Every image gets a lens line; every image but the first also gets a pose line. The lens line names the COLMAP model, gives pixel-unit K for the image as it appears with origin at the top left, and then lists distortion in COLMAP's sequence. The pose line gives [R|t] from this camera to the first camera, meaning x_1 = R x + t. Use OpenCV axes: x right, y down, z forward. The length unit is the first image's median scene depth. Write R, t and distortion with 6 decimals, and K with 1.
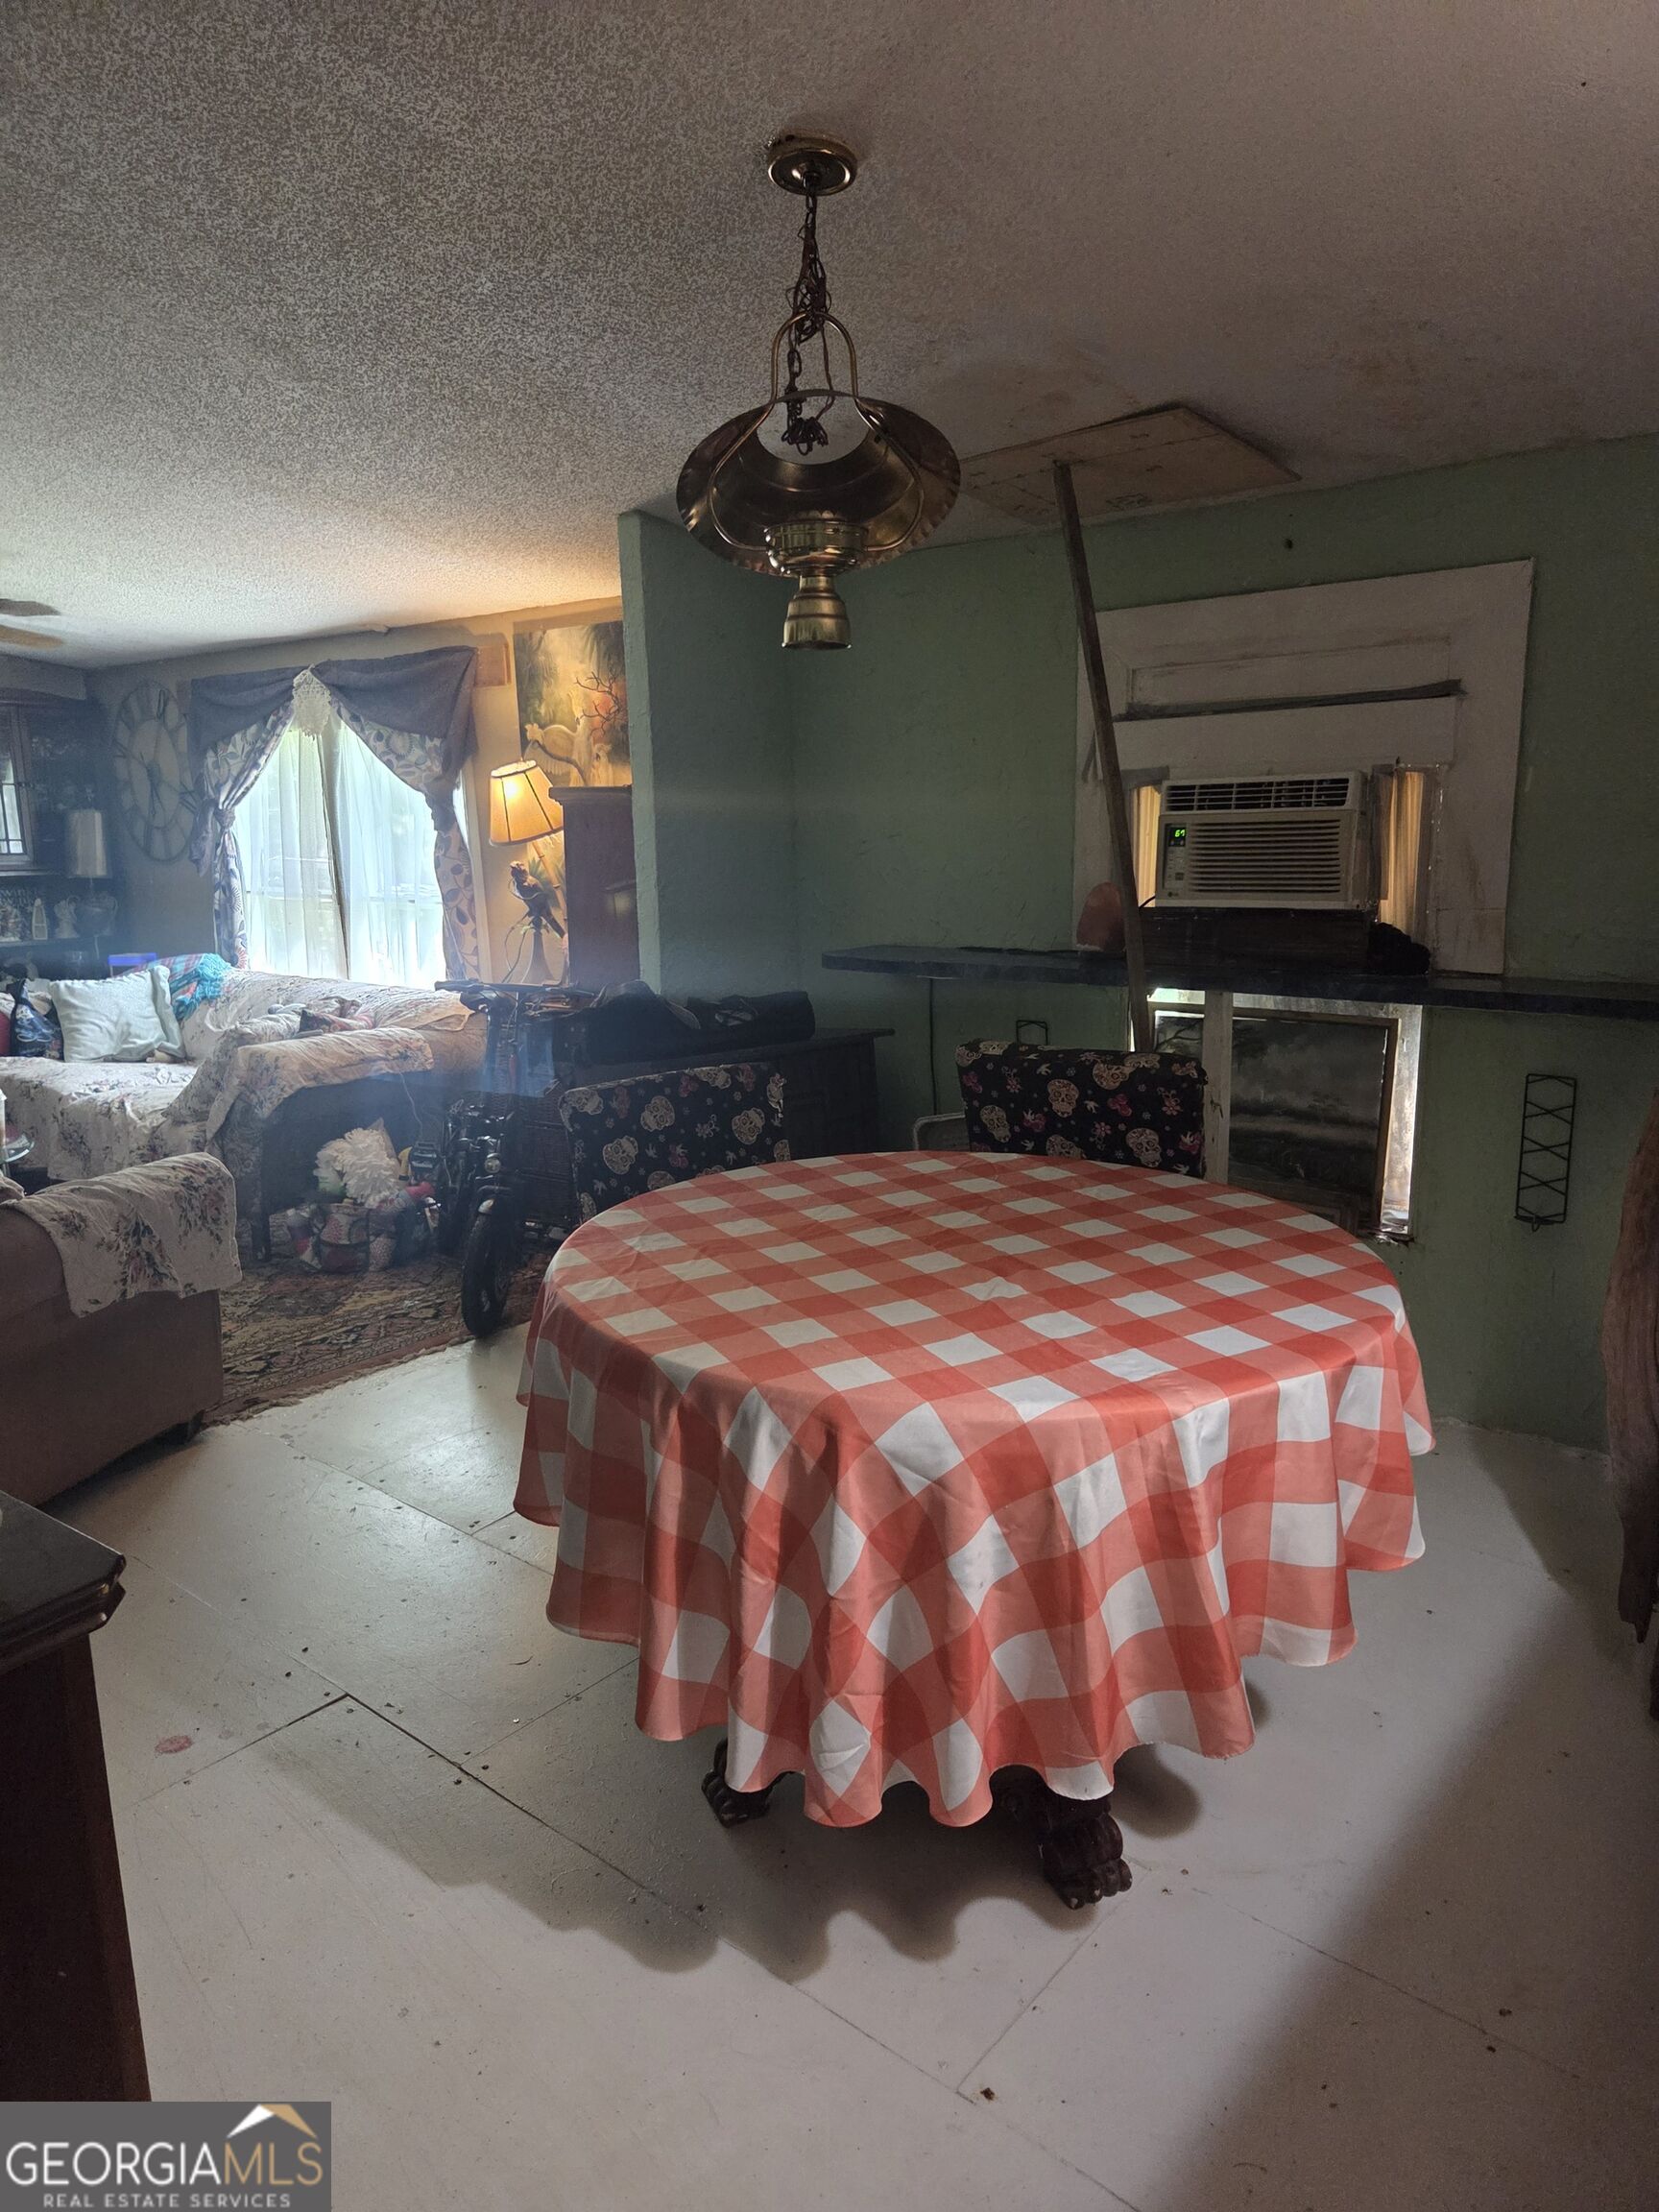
lens RADIAL K [[1465.8, 0, 817.2], [0, 1465.8, 1115.5], [0, 0, 1]] dist [0.075835, -0.085568]
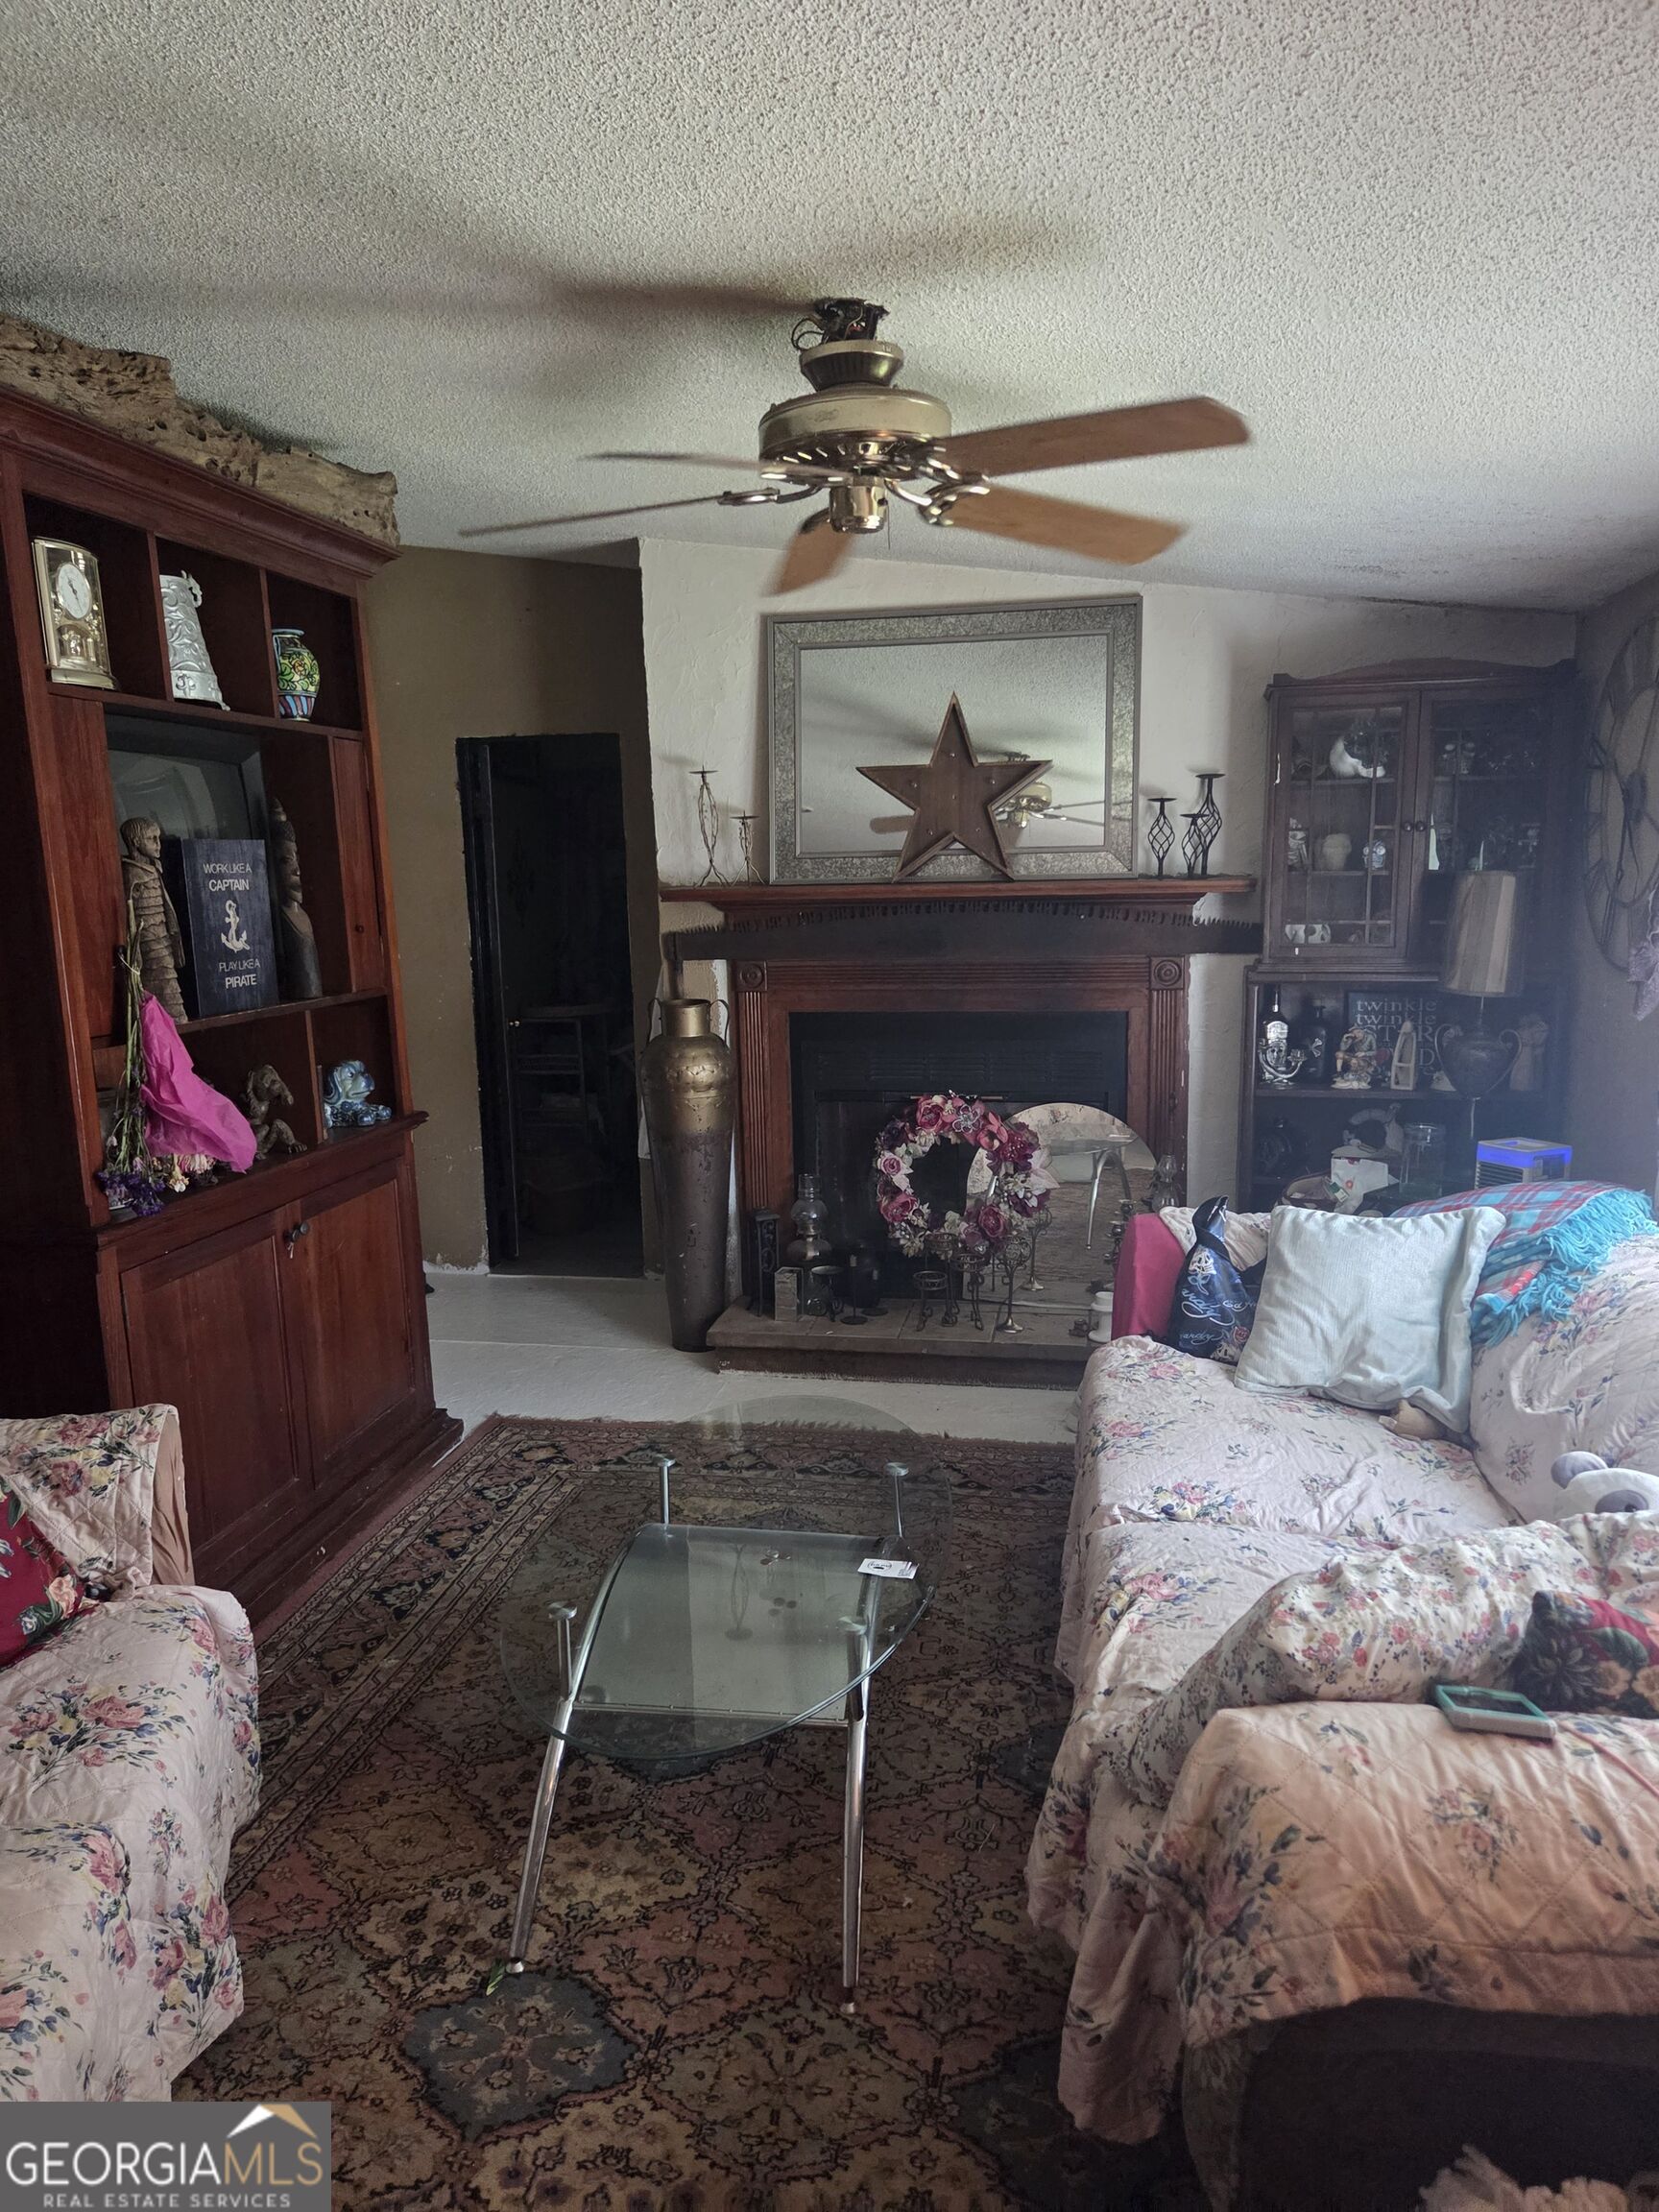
lens RADIAL K [[1465.8, 0, 817.2], [0, 1465.8, 1115.5], [0, 0, 1]] dist [0.075835, -0.085568]
pose [[0.476652, 0.146921, -0.866728, -0.148427], [-0.161350, 0.983807, 0.078034, -0.137933], [0.864158, 0.102651, 0.492640, 0.608901]]
